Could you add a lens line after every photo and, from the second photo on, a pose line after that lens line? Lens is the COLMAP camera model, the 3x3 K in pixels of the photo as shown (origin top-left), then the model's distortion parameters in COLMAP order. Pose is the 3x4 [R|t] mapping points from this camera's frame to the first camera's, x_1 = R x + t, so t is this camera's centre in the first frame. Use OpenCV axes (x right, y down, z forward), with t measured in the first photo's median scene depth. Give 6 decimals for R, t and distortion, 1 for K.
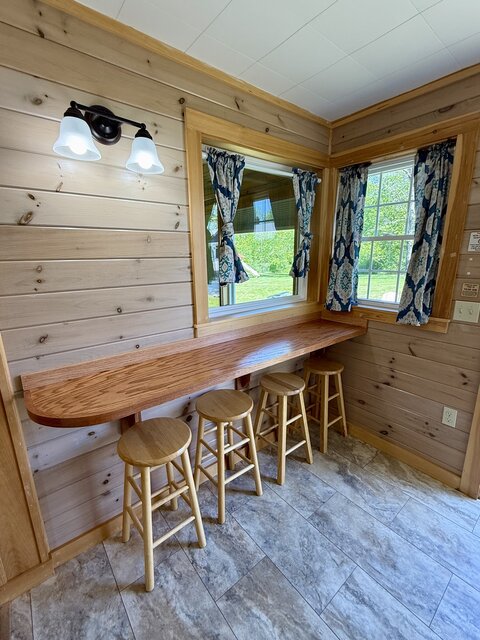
lens RADIAL K [[281.9, 0, 240.0], [0, 281.9, 320.0], [0, 0, 1]] dist [0.000083, 0.000137]
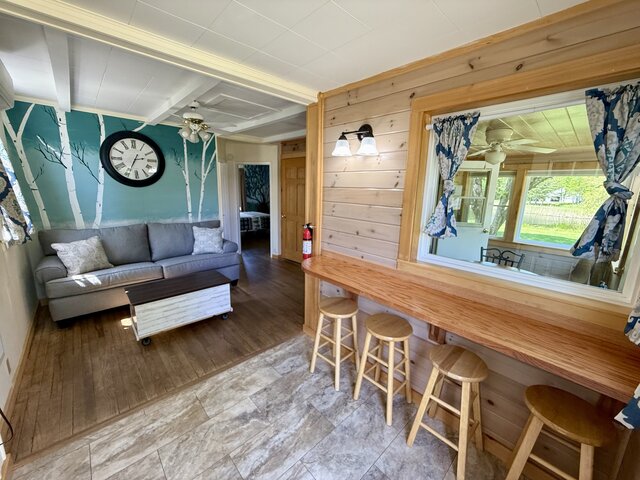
lens RADIAL K [[256.2, 0, 318.2], [0, 256.2, 239.3], [0, 0, 1]] dist [0.001208, 0.000015]
pose [[0.069771, 0.212836, -0.974594, 1.081969], [-0.253242, 0.948749, 0.189062, -0.228359], [0.964884, 0.233617, 0.120094, 0.555745]]
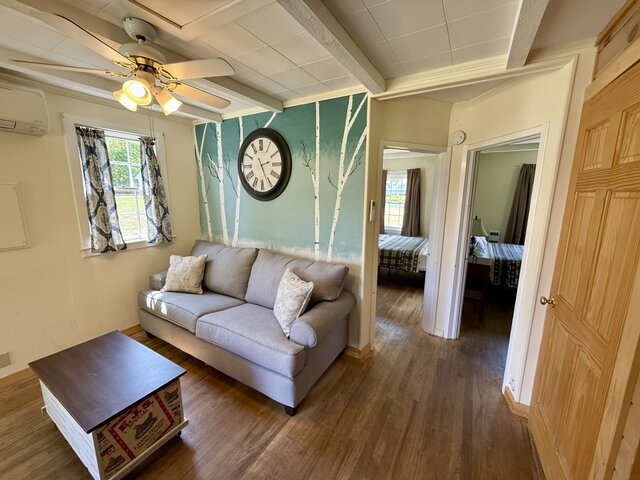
lens RADIAL K [[256.2, 0, 318.2], [0, 256.2, 239.3], [0, 0, 1]] dist [0.001208, 0.000015]
pose [[-0.933973, 0.073020, -0.349804, 0.410645], [-0.075382, 0.916612, 0.392607, -0.252506], [0.349302, 0.393053, -0.850586, 0.659675]]
